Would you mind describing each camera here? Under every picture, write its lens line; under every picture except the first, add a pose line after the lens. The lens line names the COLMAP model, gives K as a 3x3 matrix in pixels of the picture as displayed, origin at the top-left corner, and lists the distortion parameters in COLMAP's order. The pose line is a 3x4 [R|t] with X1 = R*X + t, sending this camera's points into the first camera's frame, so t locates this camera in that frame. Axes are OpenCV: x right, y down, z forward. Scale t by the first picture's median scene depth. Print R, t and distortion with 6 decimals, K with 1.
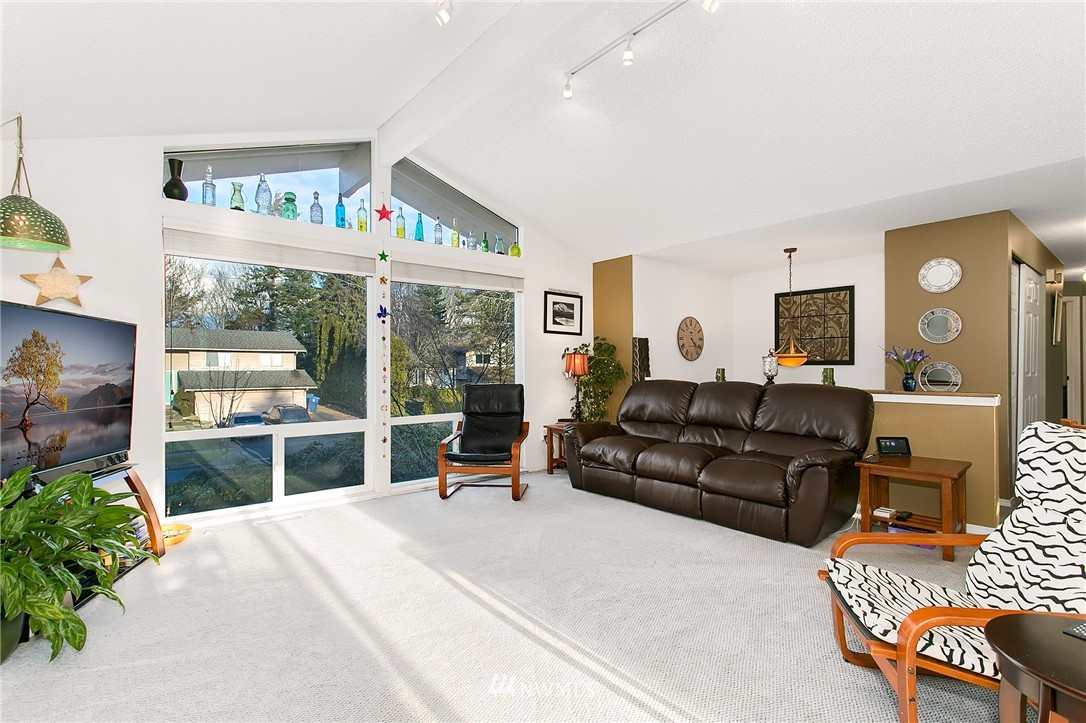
lens RADIAL K [[523.7, 0, 550.9], [0, 523.7, 362.0], [0, 0, 1]] dist [0.016469, -0.000210]
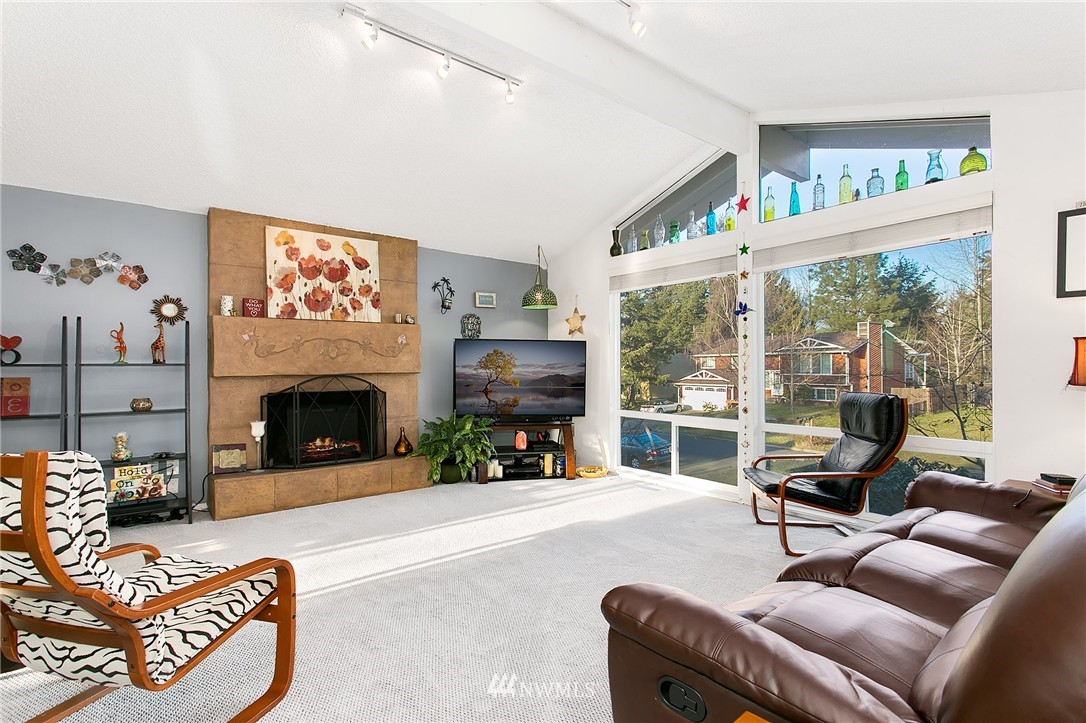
lens RADIAL K [[523.7, 0, 551.5], [0, 523.7, 366.0], [0, 0, 1]] dist [0.016469, -0.000210]
pose [[-0.043403, -0.004290, -0.999048, 0.793160], [0.000153, 0.999991, -0.004301, 0.014998], [0.999058, -0.000339, -0.043402, 0.863137]]
